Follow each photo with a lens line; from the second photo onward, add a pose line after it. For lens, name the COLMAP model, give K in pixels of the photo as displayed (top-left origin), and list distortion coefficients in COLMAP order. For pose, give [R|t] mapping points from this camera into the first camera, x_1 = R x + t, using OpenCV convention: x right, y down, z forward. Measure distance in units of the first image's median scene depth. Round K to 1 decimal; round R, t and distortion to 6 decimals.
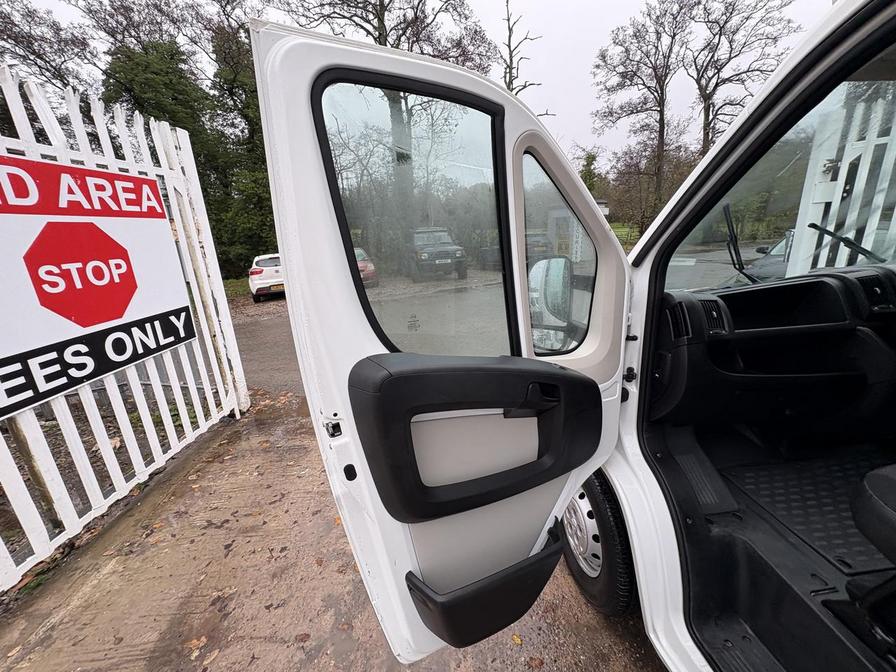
lens RADIAL K [[356.4, 0, 448.0], [0, 356.4, 336.0], [0, 0, 1]] dist [-0.001171, -0.000026]
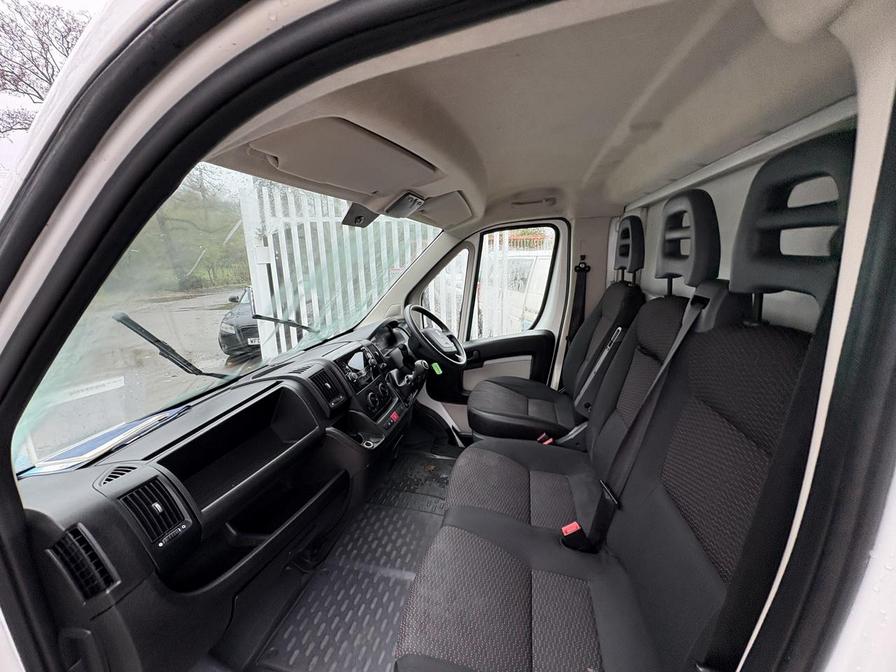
lens RADIAL K [[356.4, 0, 448.0], [0, 356.4, 336.0], [0, 0, 1]] dist [-0.001171, -0.000026]
pose [[0.325051, -0.163349, 0.931482, 0.023216], [0.269068, 0.960236, 0.074497, -0.013624], [-0.906611, 0.226416, 0.356078, 0.017541]]
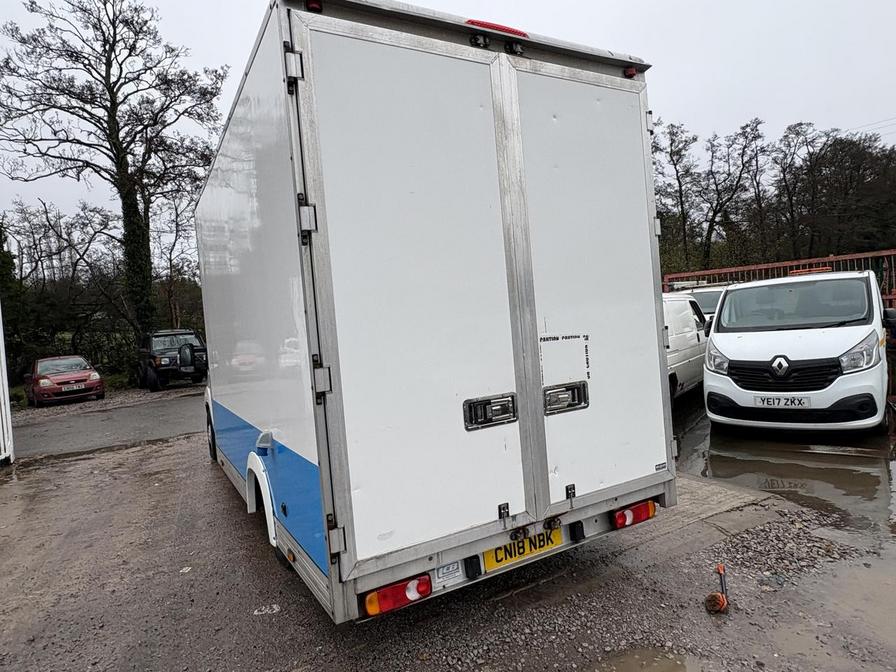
lens RADIAL K [[554.0, 0, 448.0], [0, 554.0, 336.0], [0, 0, 1]] dist [0.000311, 0.002310]
pose [[0.923069, -0.026924, 0.383692, 0.038602], [0.129477, 0.961080, -0.244051, 0.098037], [-0.362188, 0.274954, 0.890629, -0.344431]]
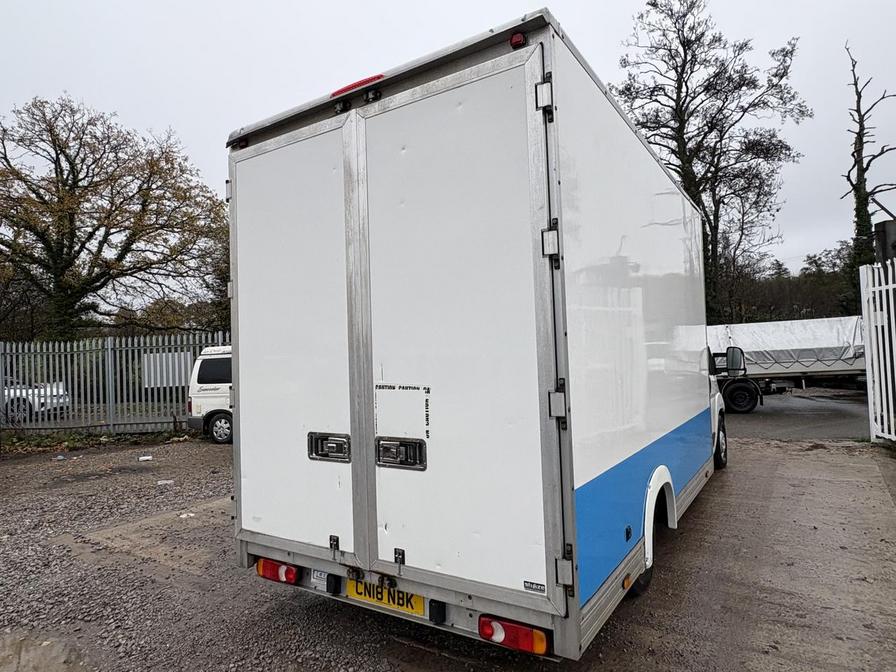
lens RADIAL K [[548.8, 0, 442.2], [0, 548.8, 330.3], [0, 0, 1]] dist [-0.000470, 0.001274]
pose [[0.767586, 0.001890, -0.640943, 0.230941], [-0.179172, 0.960762, -0.211741, 0.078244], [0.615393, 0.277368, 0.737806, -0.319109]]
